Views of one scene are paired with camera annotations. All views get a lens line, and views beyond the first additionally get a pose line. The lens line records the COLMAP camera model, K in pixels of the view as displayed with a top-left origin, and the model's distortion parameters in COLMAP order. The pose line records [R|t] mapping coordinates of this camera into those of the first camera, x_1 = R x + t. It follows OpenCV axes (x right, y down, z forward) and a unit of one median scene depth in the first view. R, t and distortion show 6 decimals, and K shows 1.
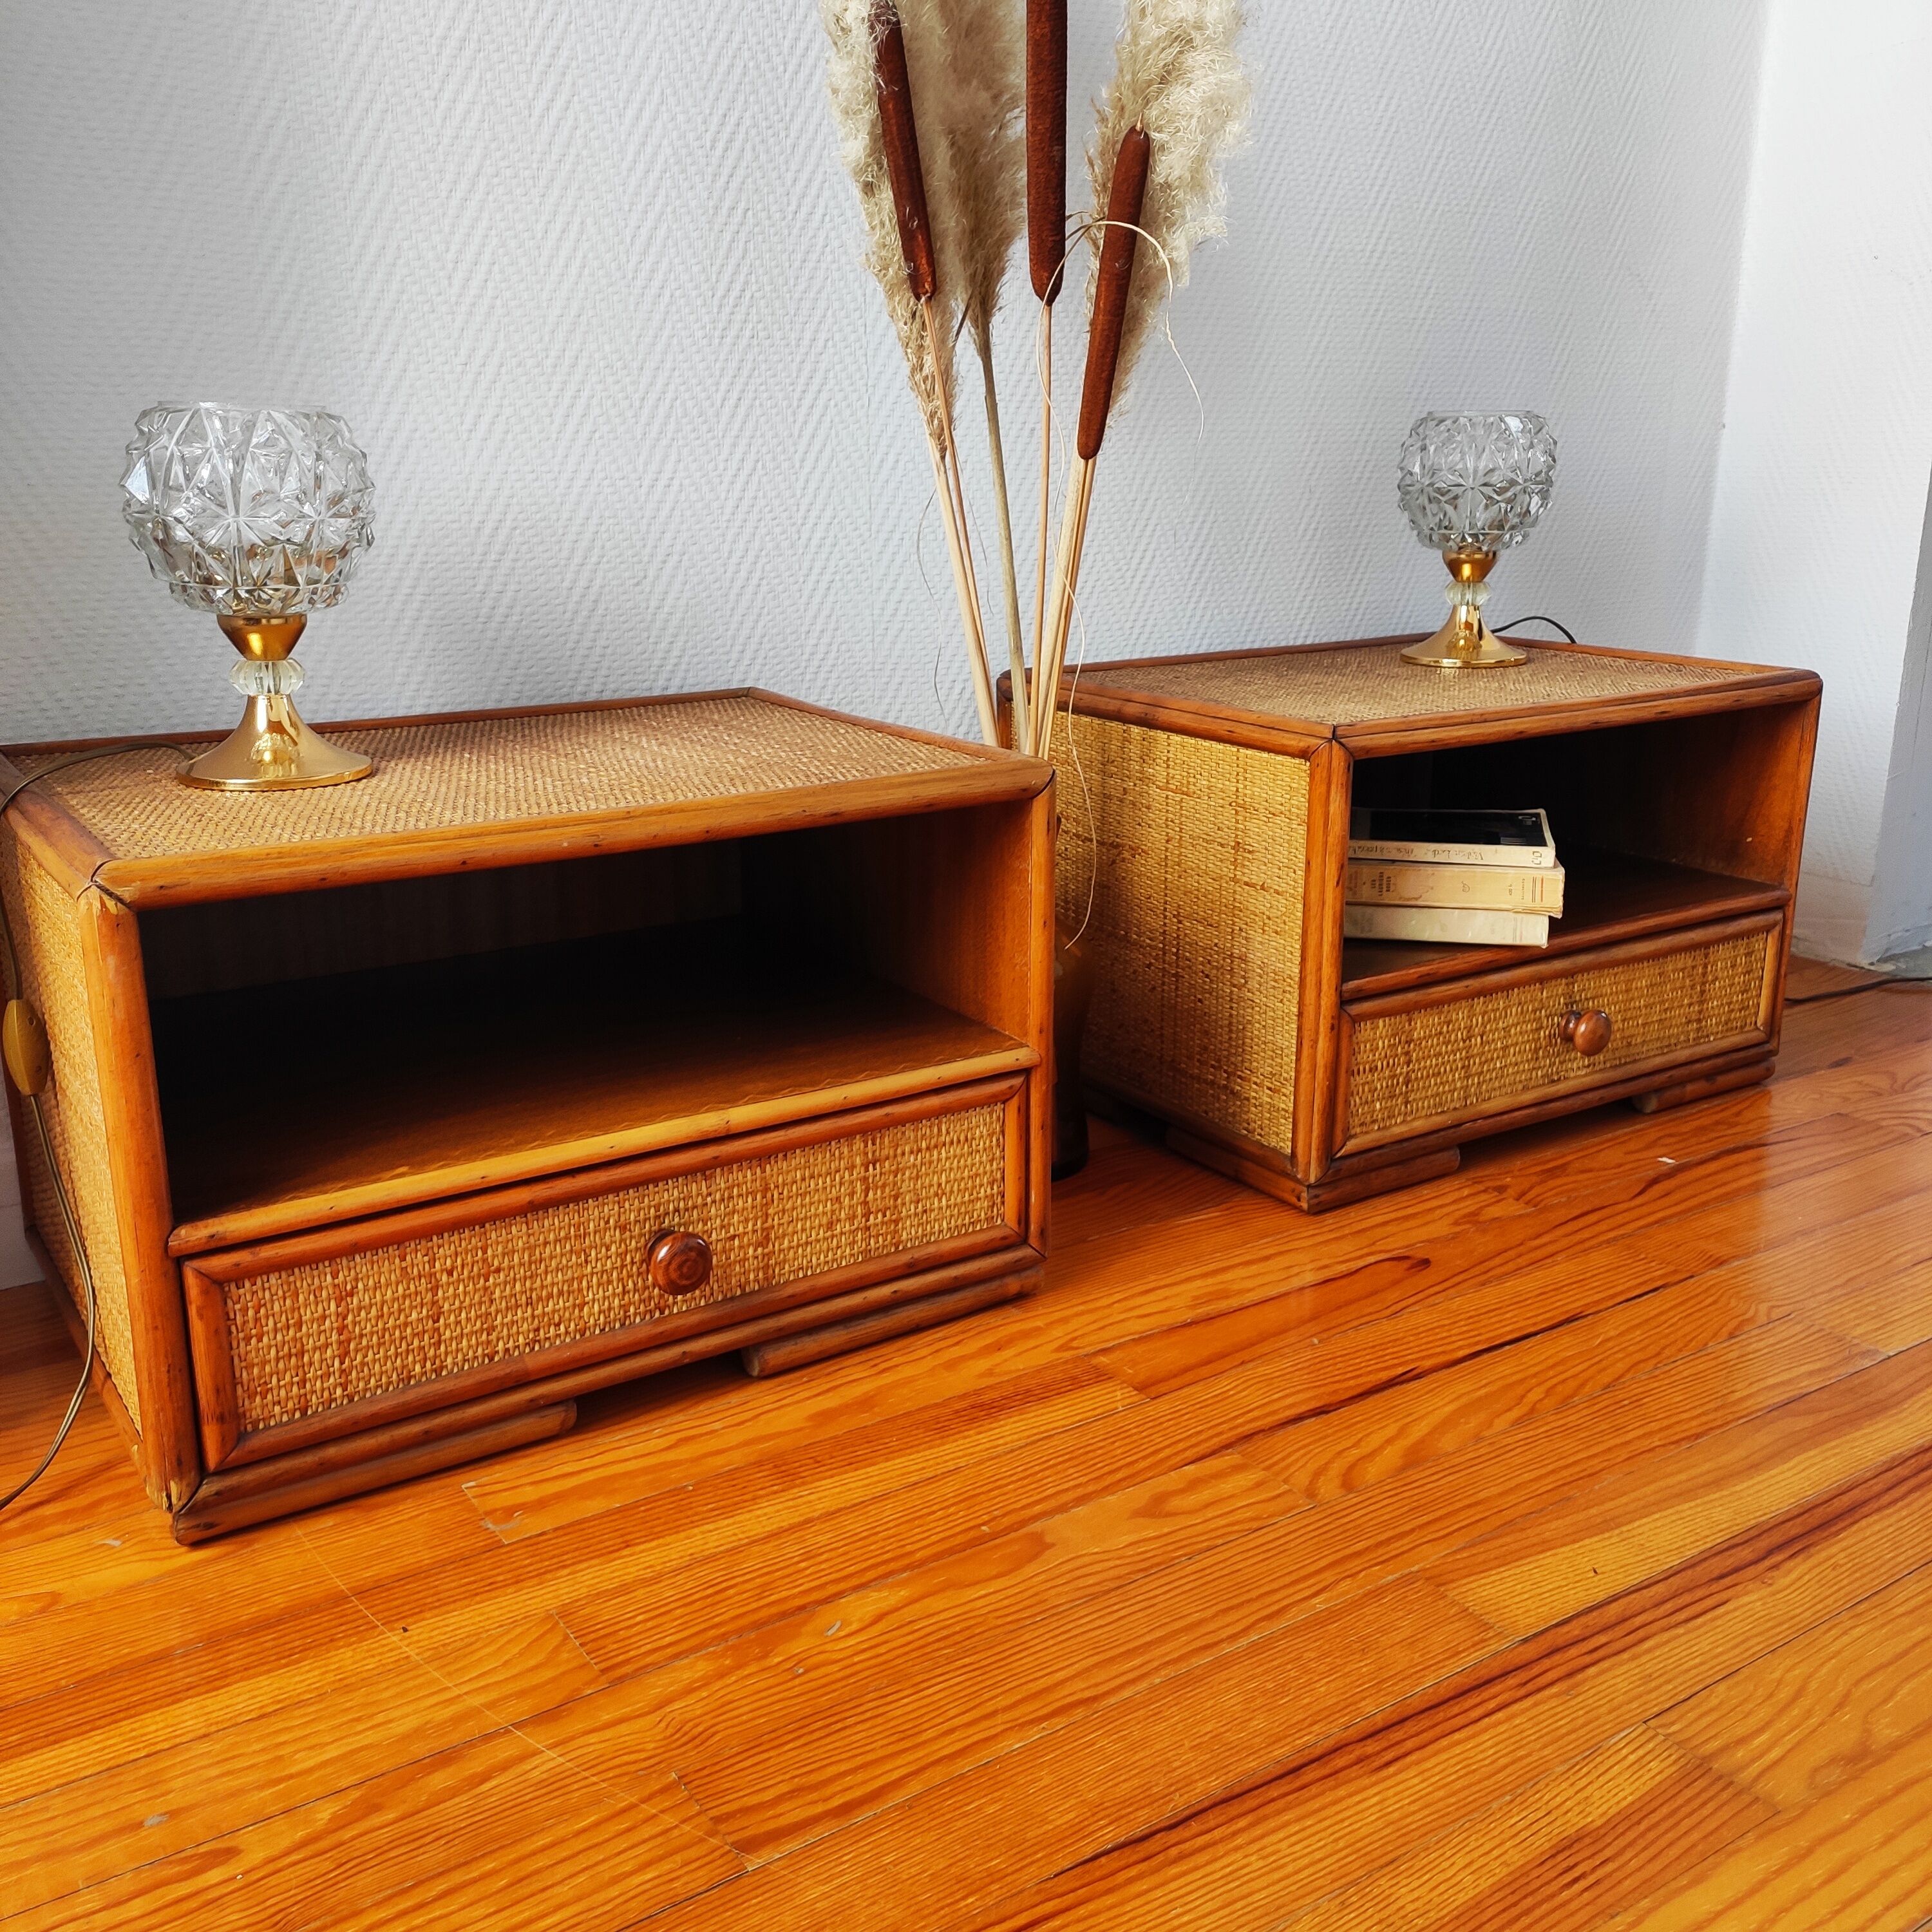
lens RADIAL K [[1904.3, 0, 963.7], [0, 1904.3, 963.6], [0, 0, 1]] dist [0.052384, 0.000000]
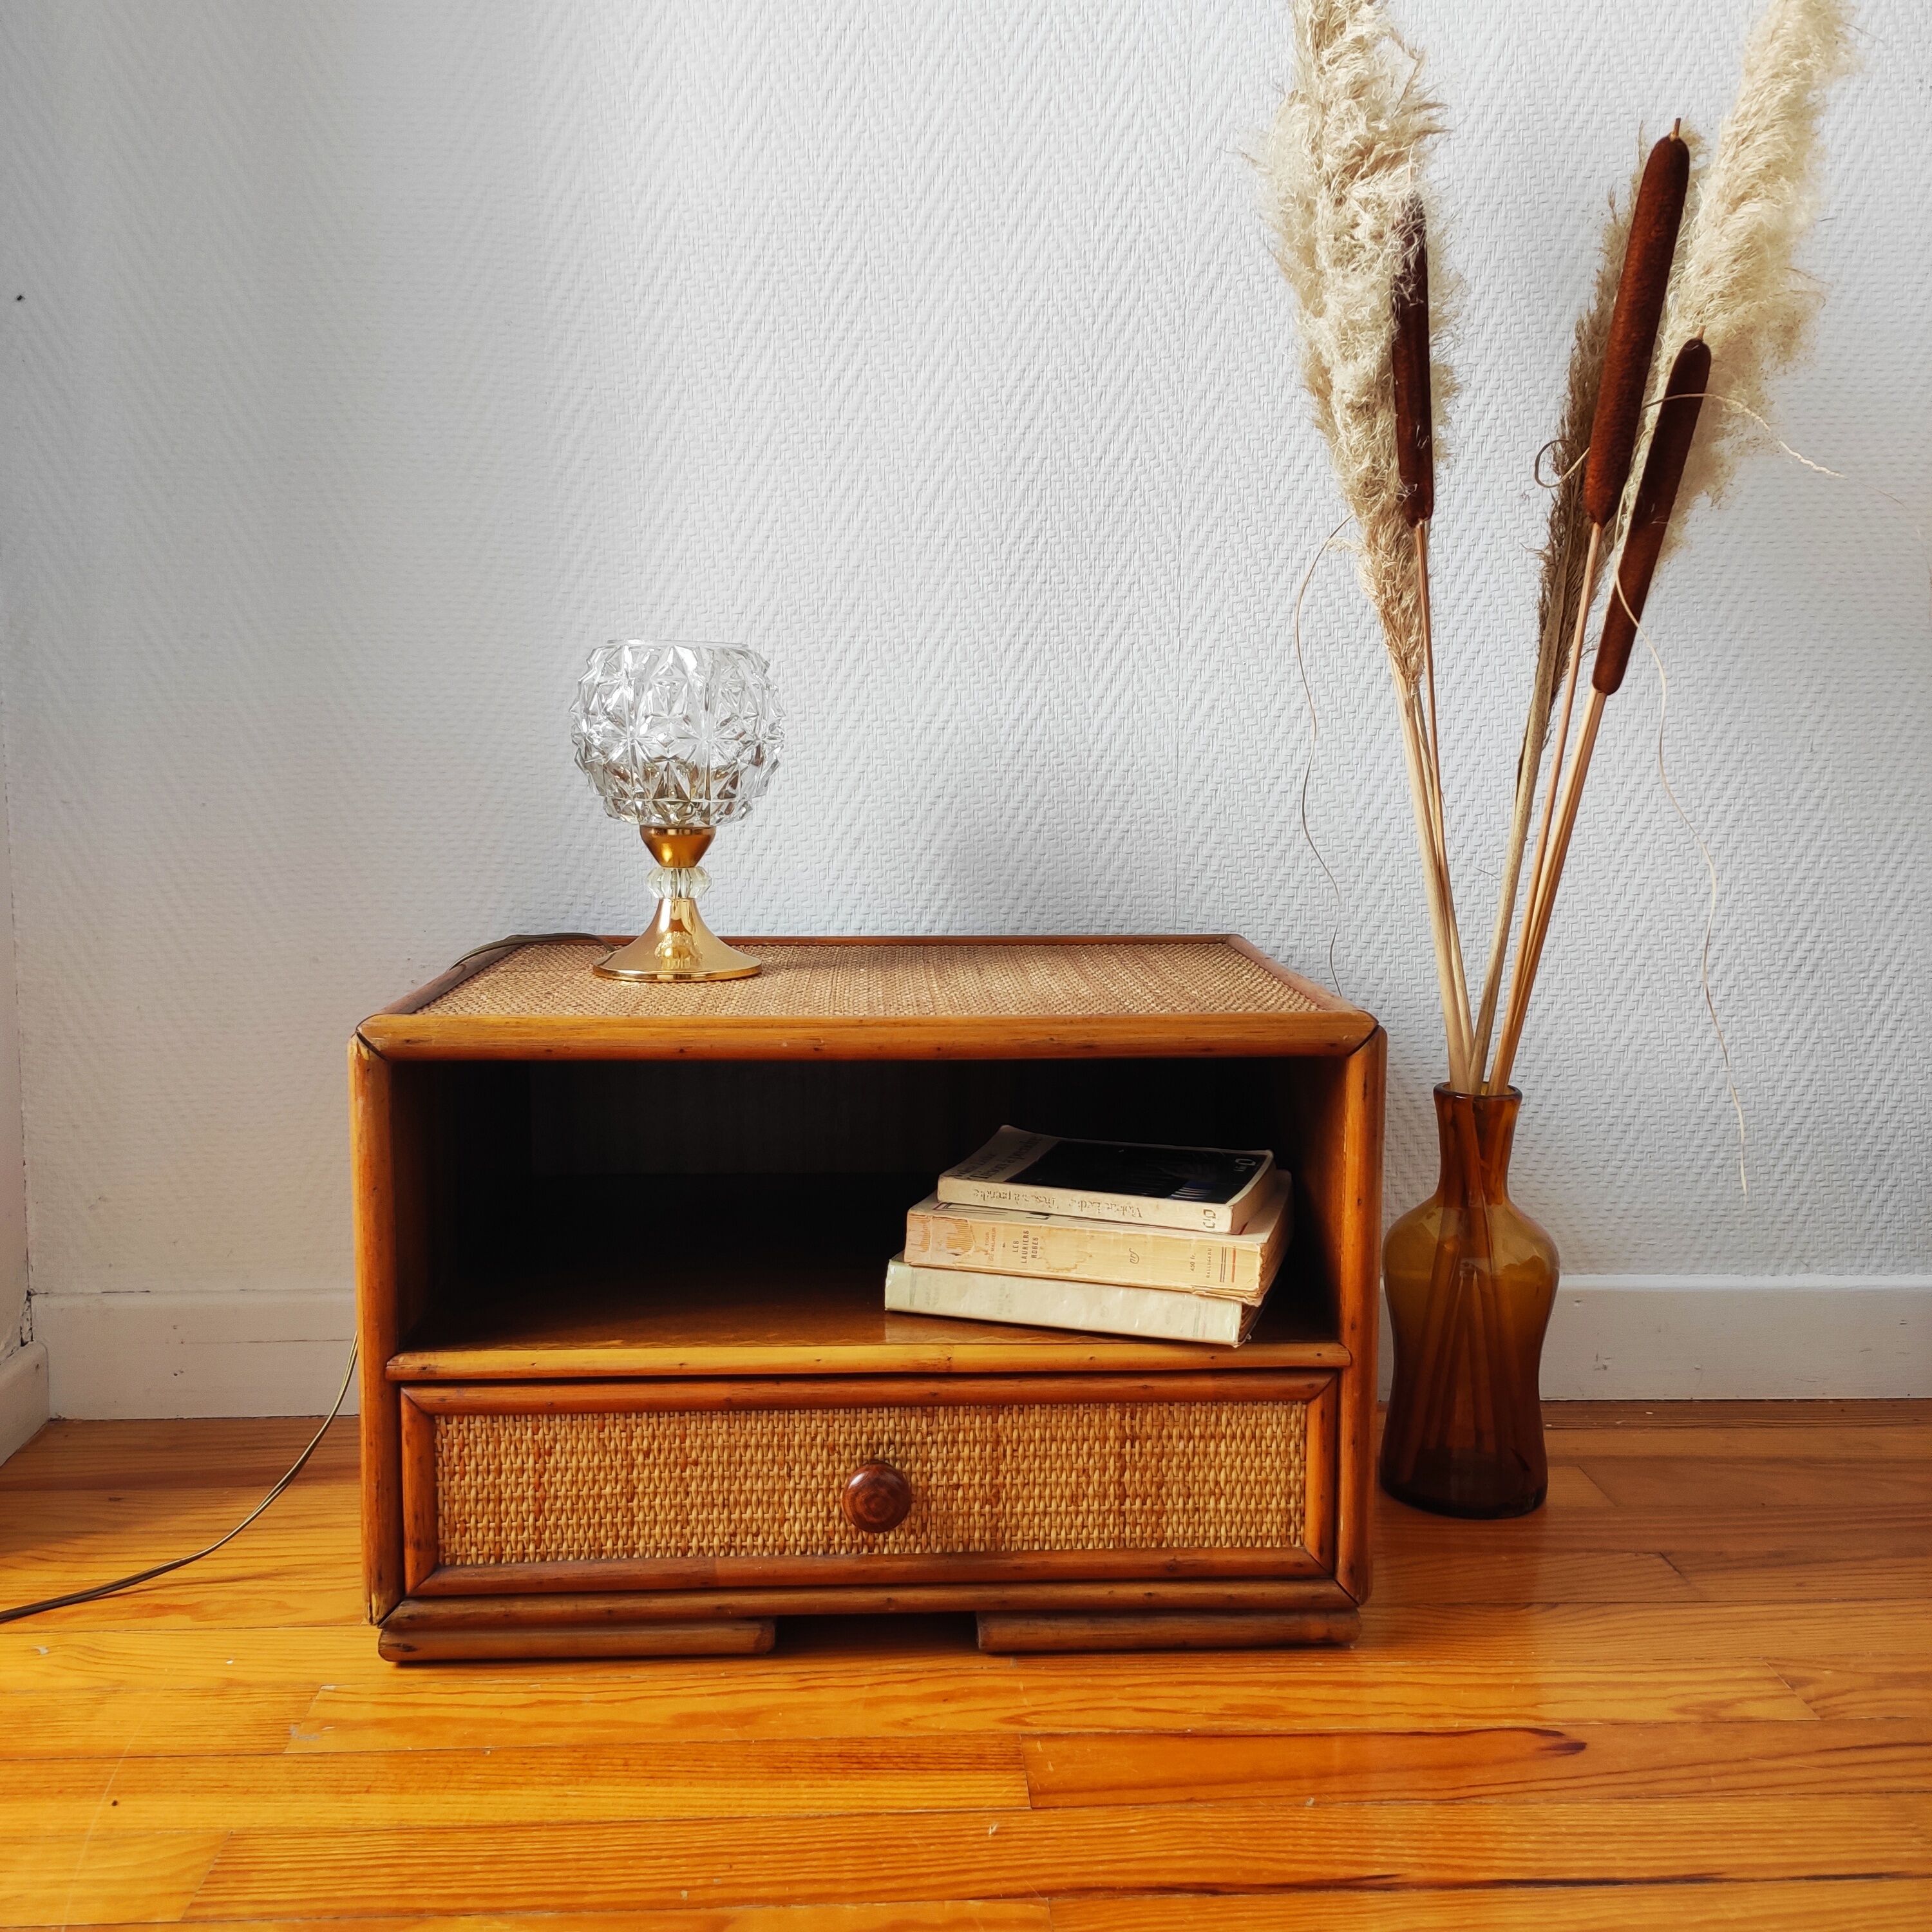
lens RADIAL K [[1904.3, 0, 966.8], [0, 1904.3, 960.4], [0, 0, 1]] dist [0.052384, 0.000000]
pose [[0.857604, 0.065444, -0.510129, 0.376204], [-0.143480, 0.982936, -0.115110, -0.020467], [0.493891, 0.171912, 0.852360, 0.190408]]
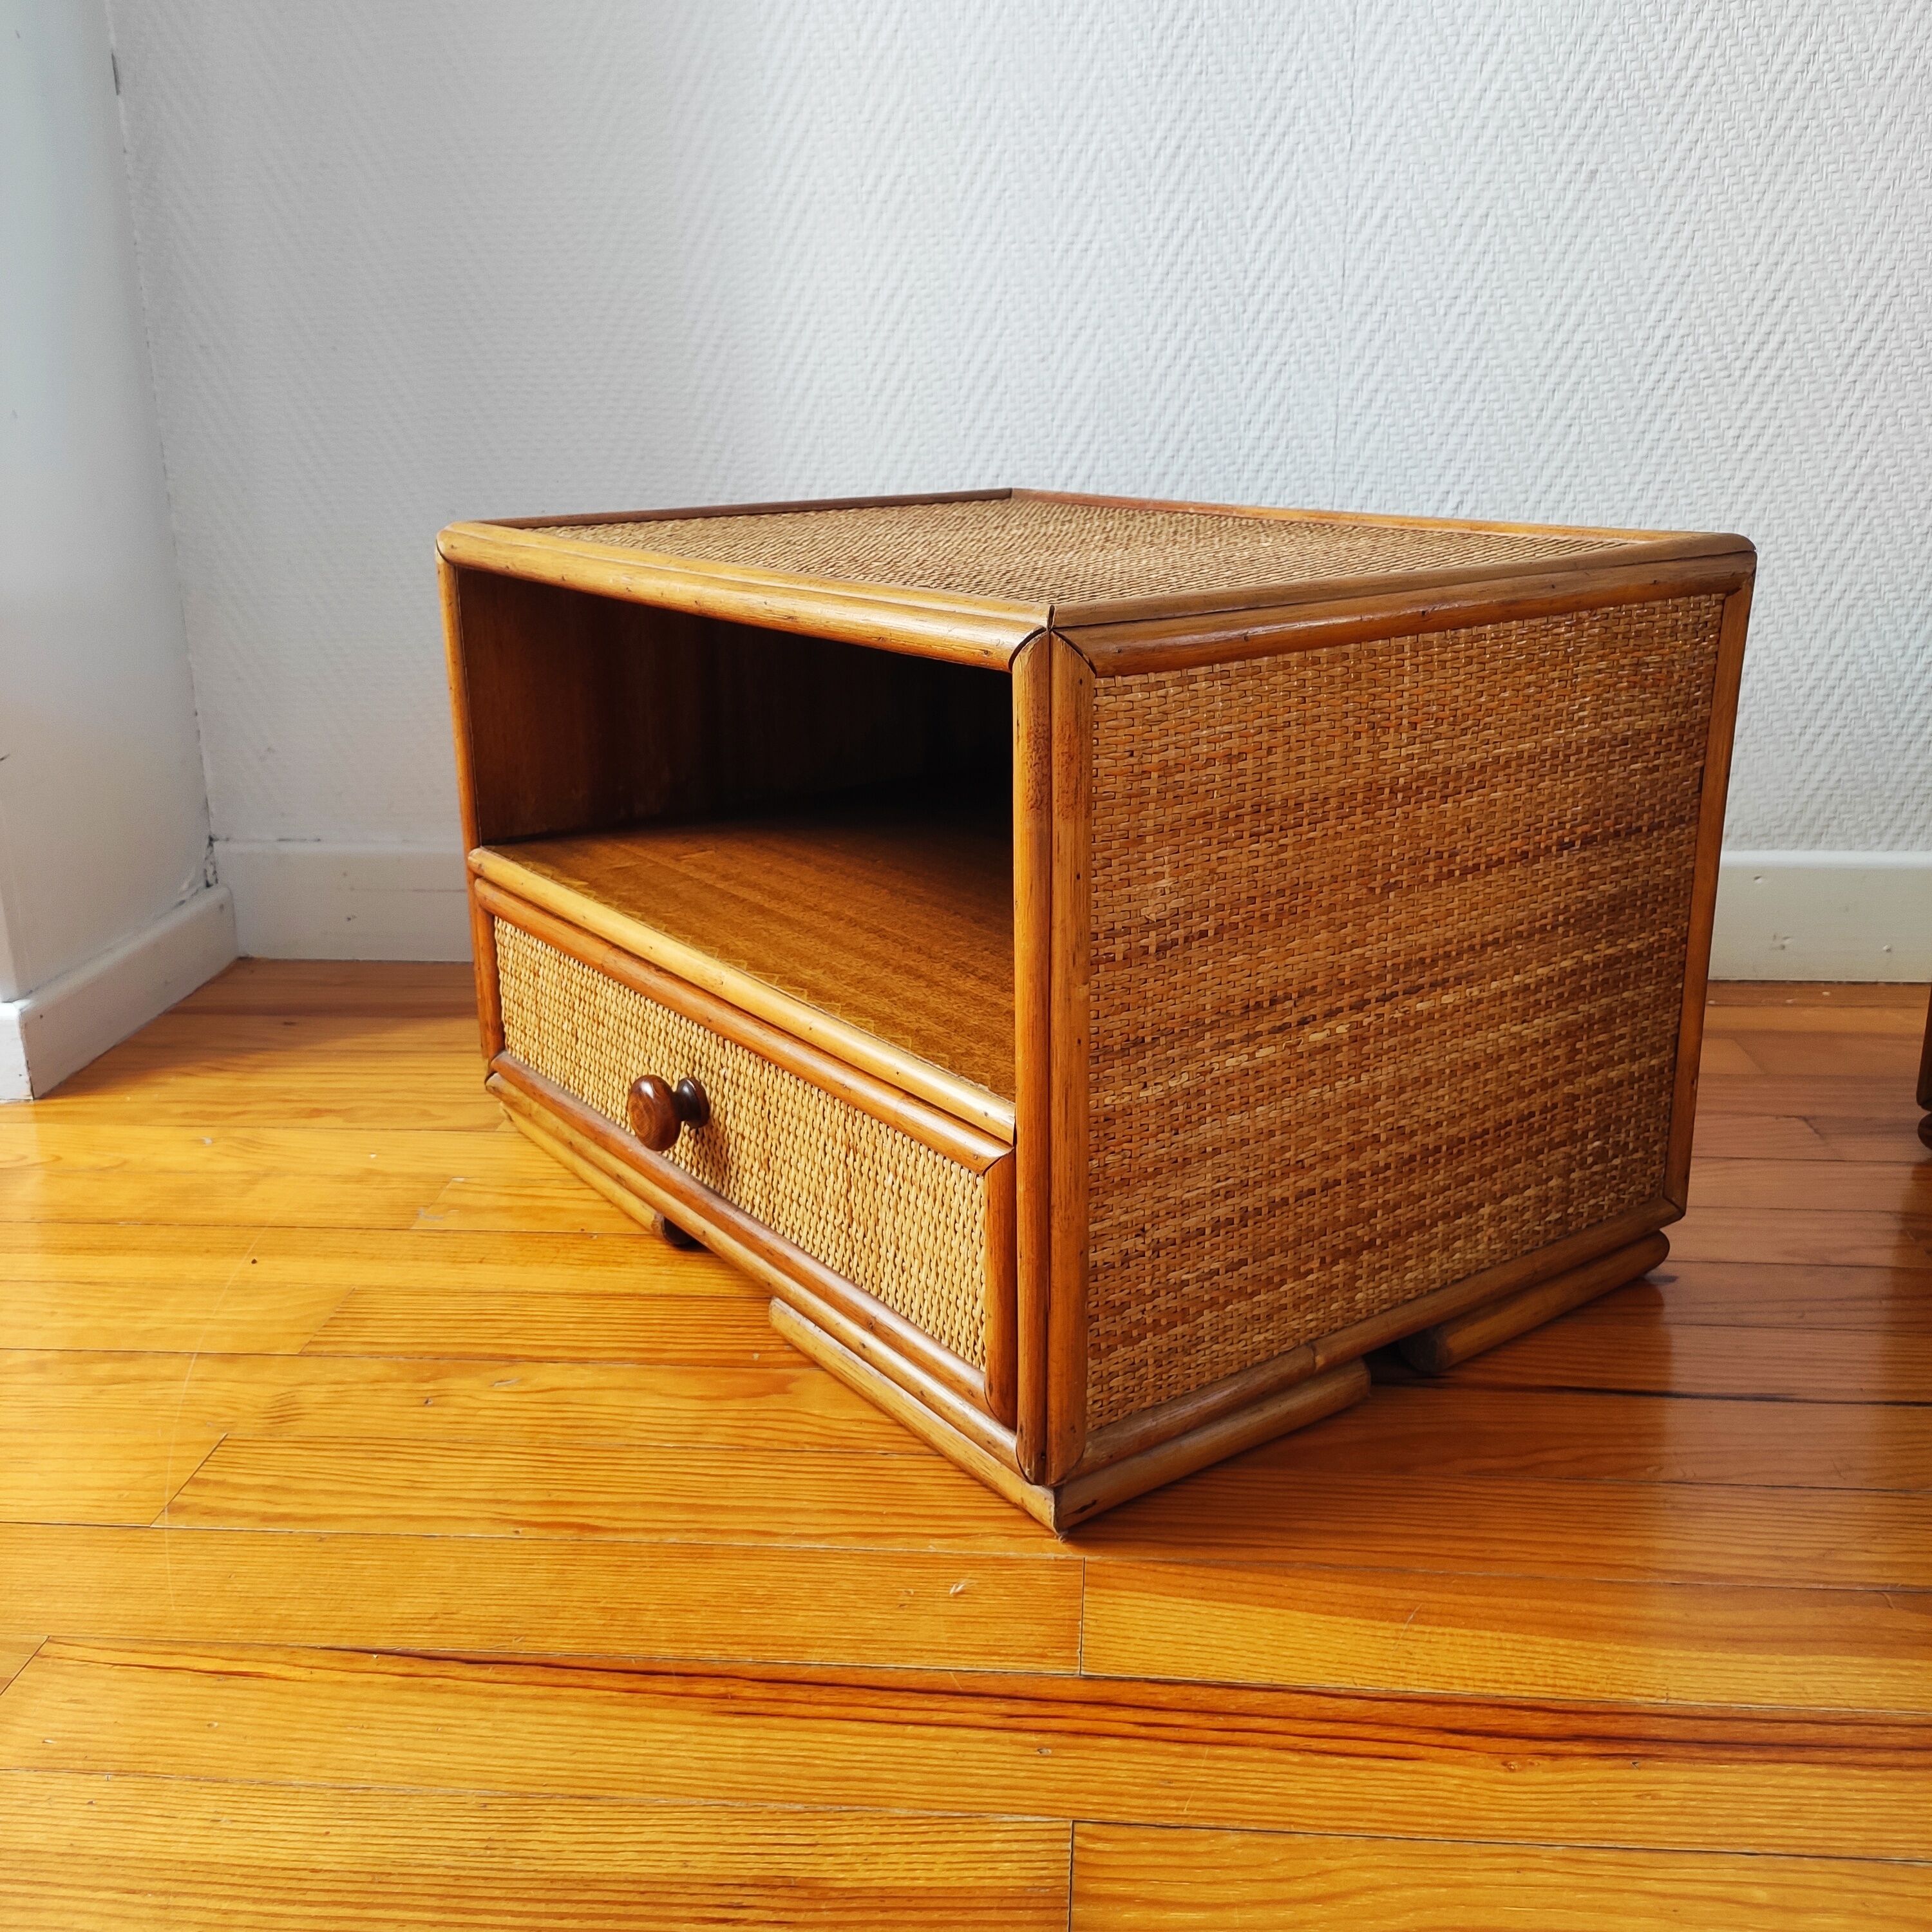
lens RADIAL K [[1904.3, 0, 985.5], [0, 1904.3, 964.0], [0, 0, 1]] dist [0.052384, 0.000000]
pose [[0.785987, 0.173110, -0.593513, 0.422184], [-0.156944, 0.984420, 0.079286, 0.022172], [0.597991, 0.030831, 0.800910, 0.251849]]
